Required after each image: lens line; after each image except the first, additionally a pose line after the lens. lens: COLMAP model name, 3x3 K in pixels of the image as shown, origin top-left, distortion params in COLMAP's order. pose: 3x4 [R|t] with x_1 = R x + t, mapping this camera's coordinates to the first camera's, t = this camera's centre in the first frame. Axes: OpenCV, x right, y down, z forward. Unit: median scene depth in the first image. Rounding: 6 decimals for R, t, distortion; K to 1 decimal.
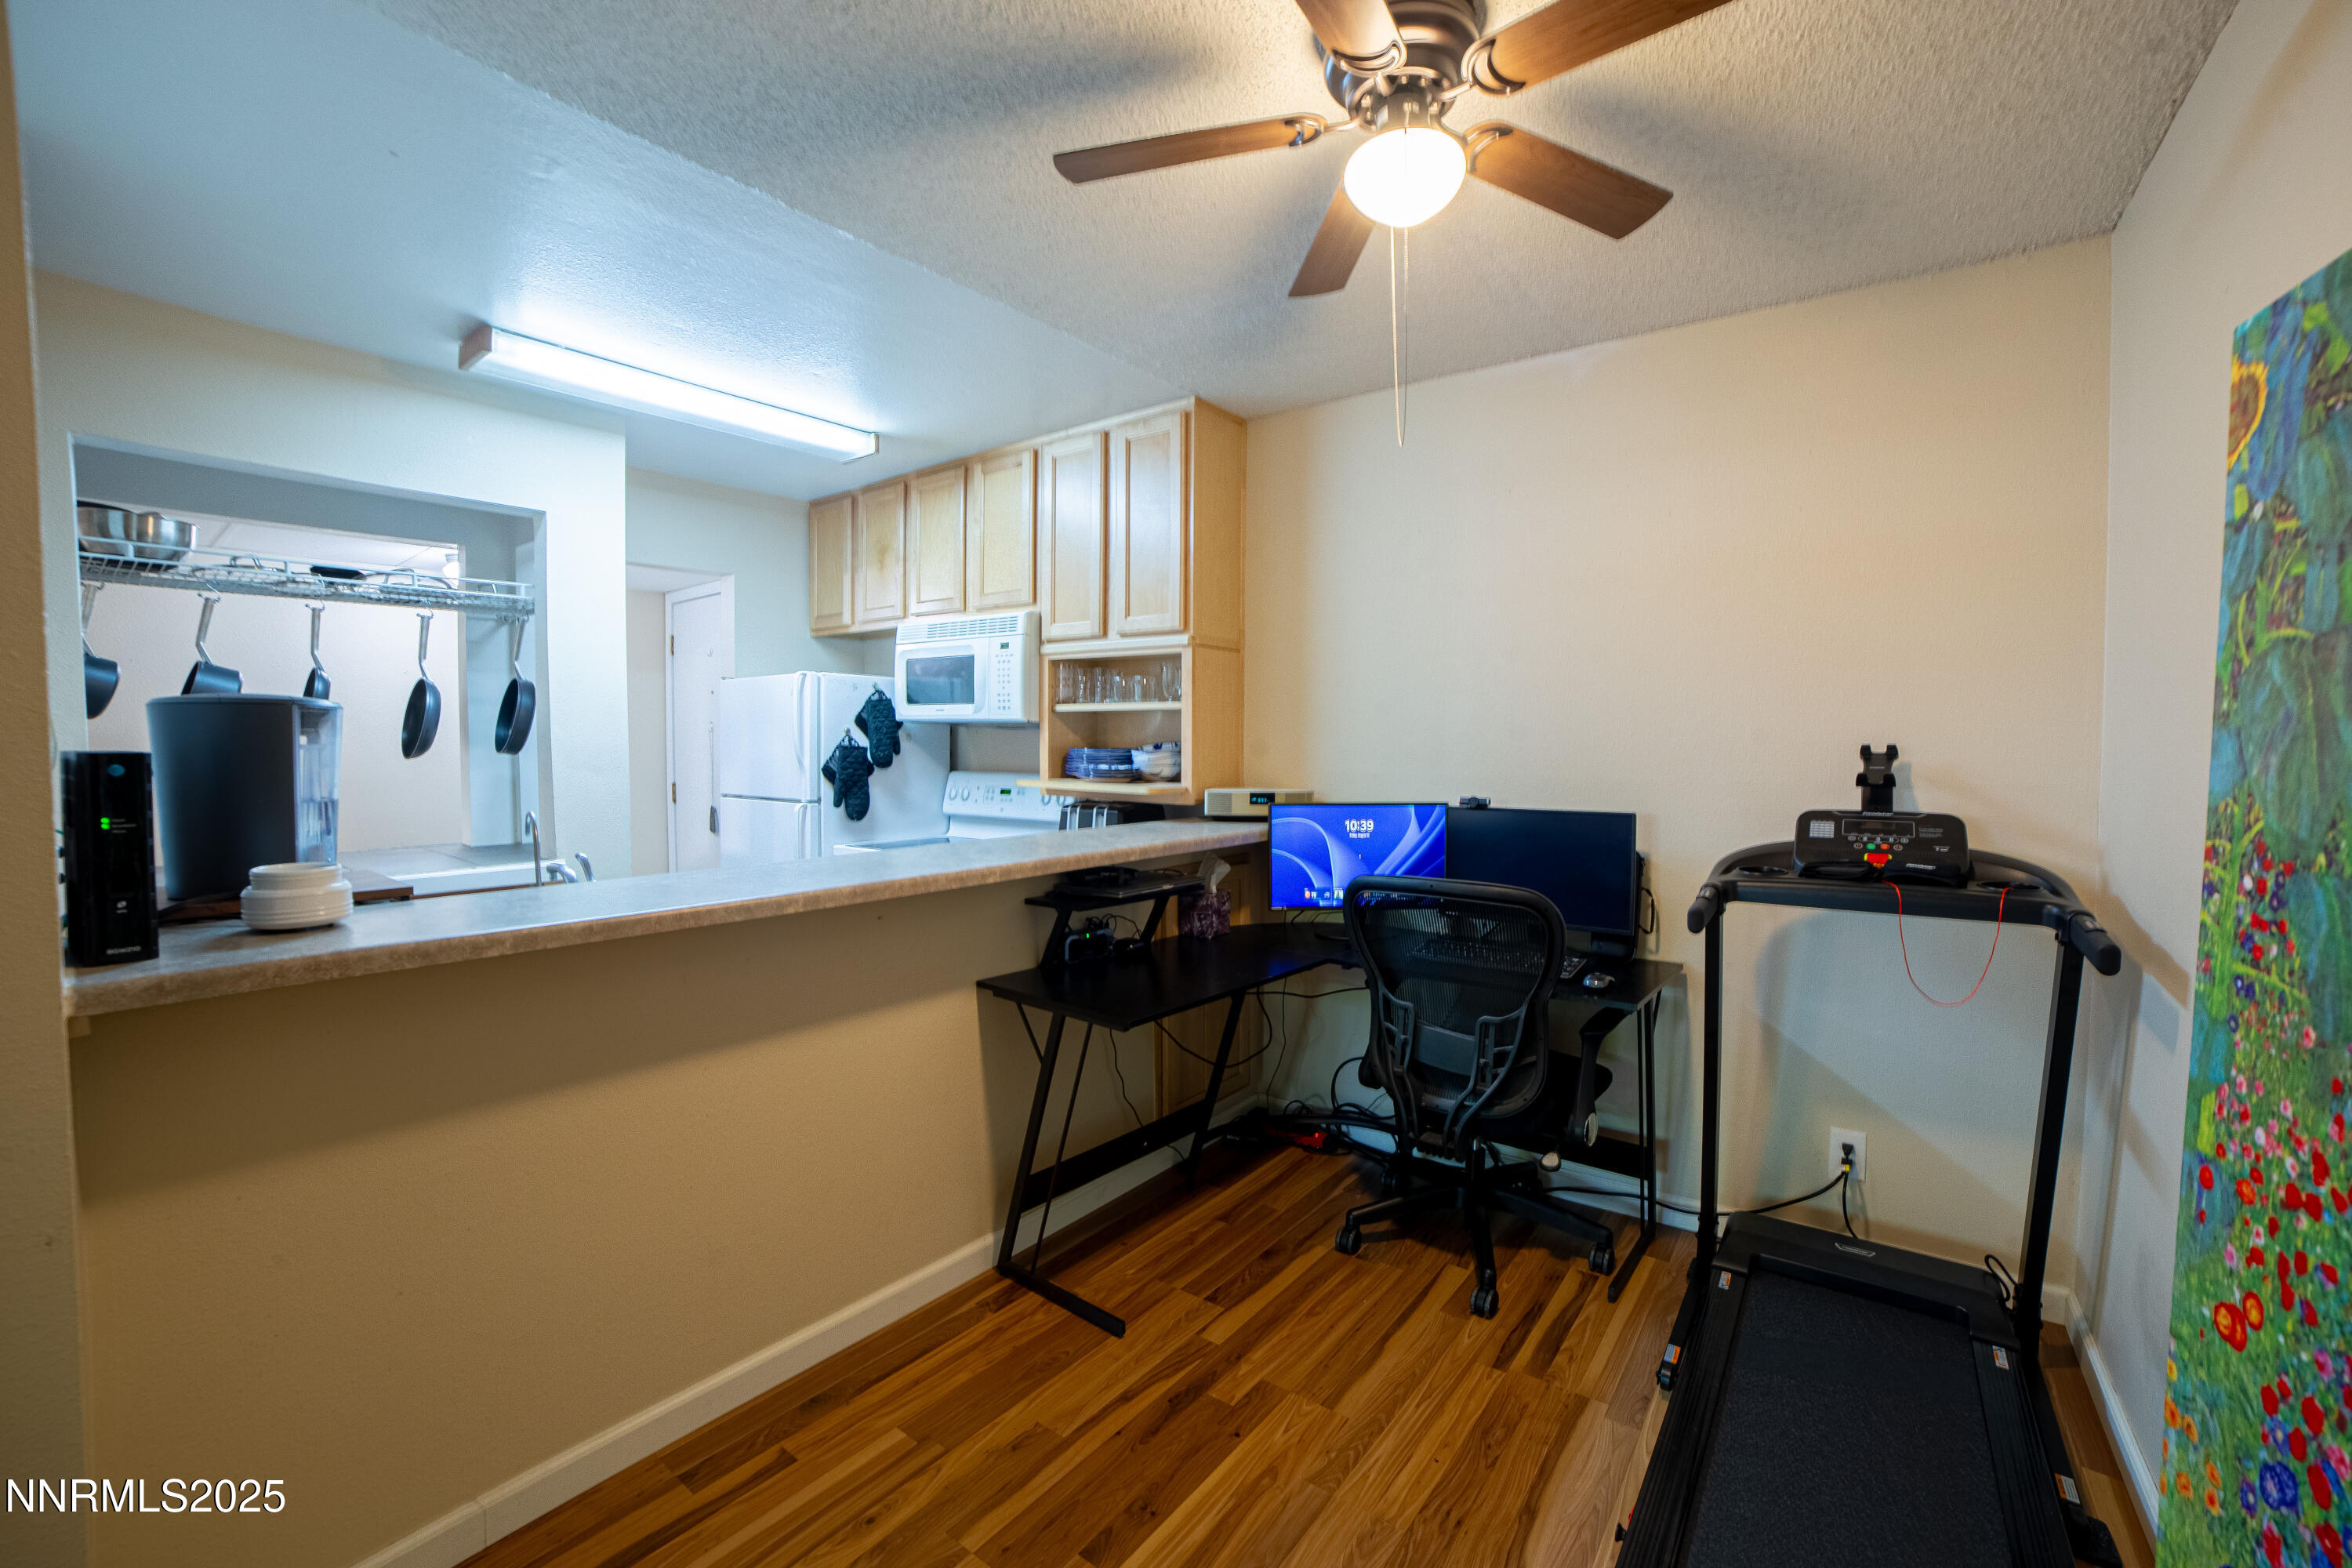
lens RADIAL K [[966.7, 0, 1168.9], [0, 966.7, 774.8], [0, 0, 1]] dist [-0.096785, 0.033360]
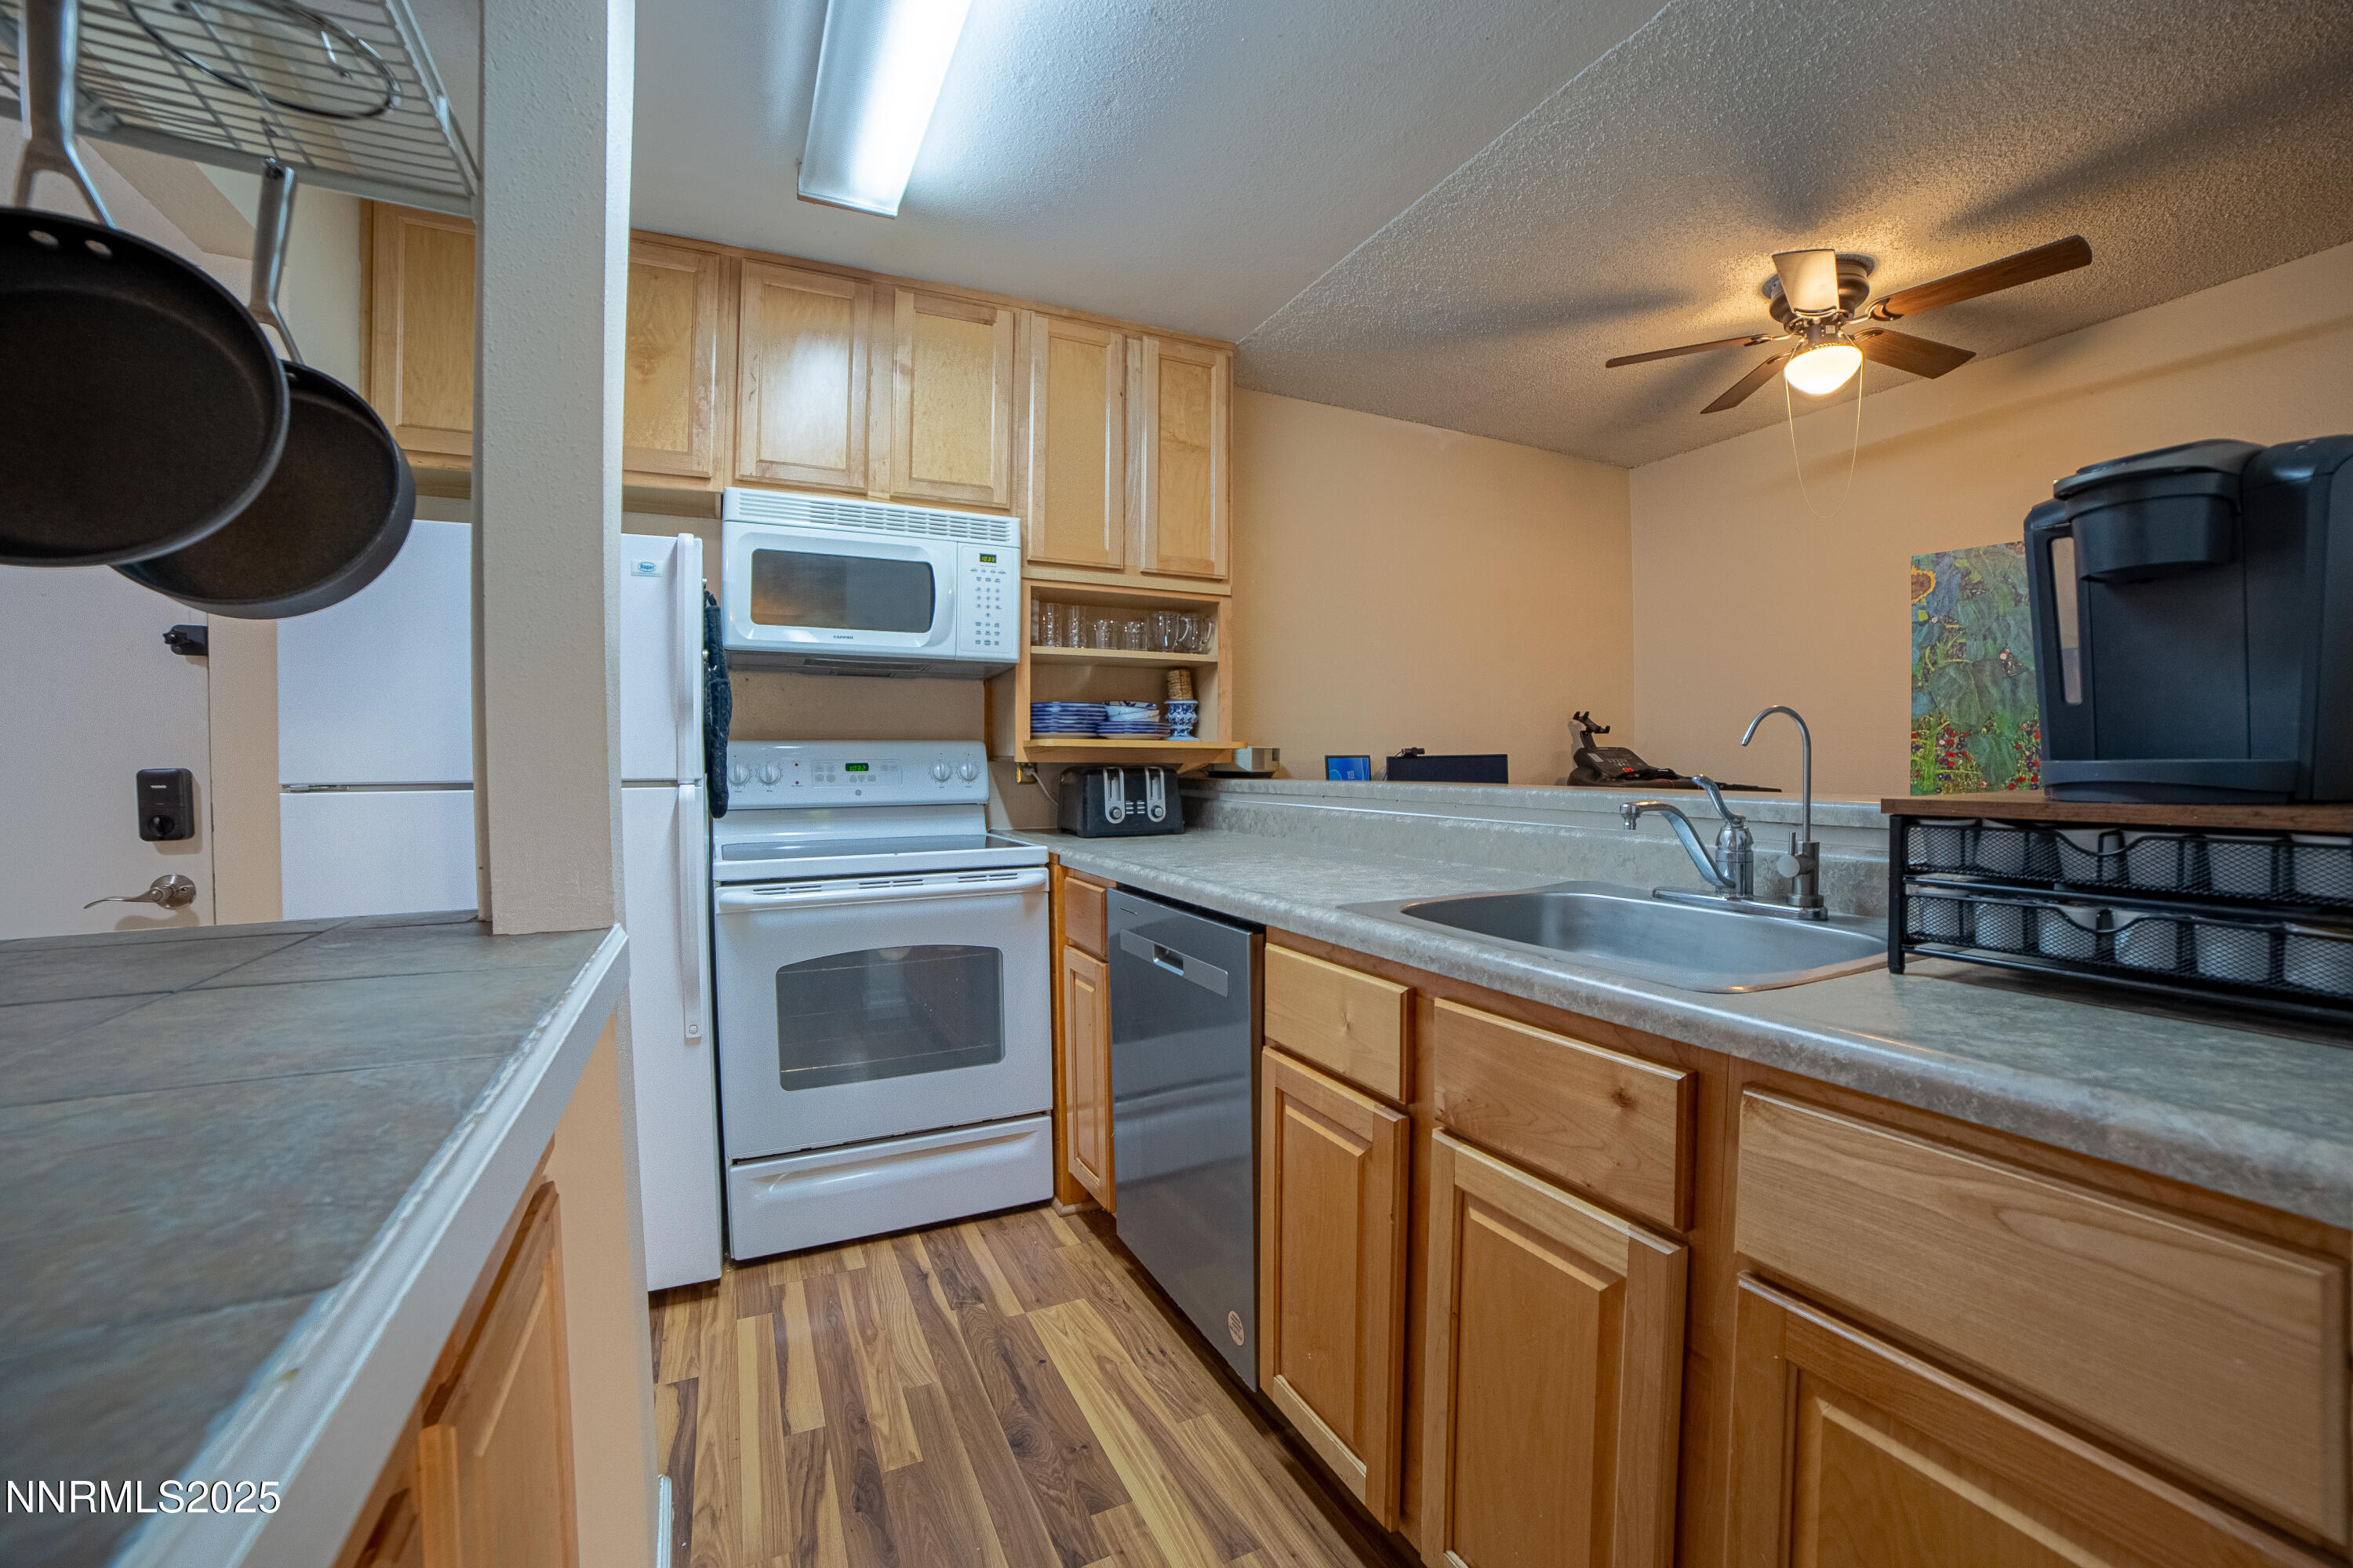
lens RADIAL K [[895.1, 0, 1126.2], [0, 895.1, 777.6], [0, 0, 1]] dist [-0.062167, 0.000183]
pose [[0.460143, -0.021129, 0.887594, -0.802135], [0.039081, 0.999230, 0.003527, 0.037857], [-0.886985, 0.033065, 0.460614, 0.663862]]
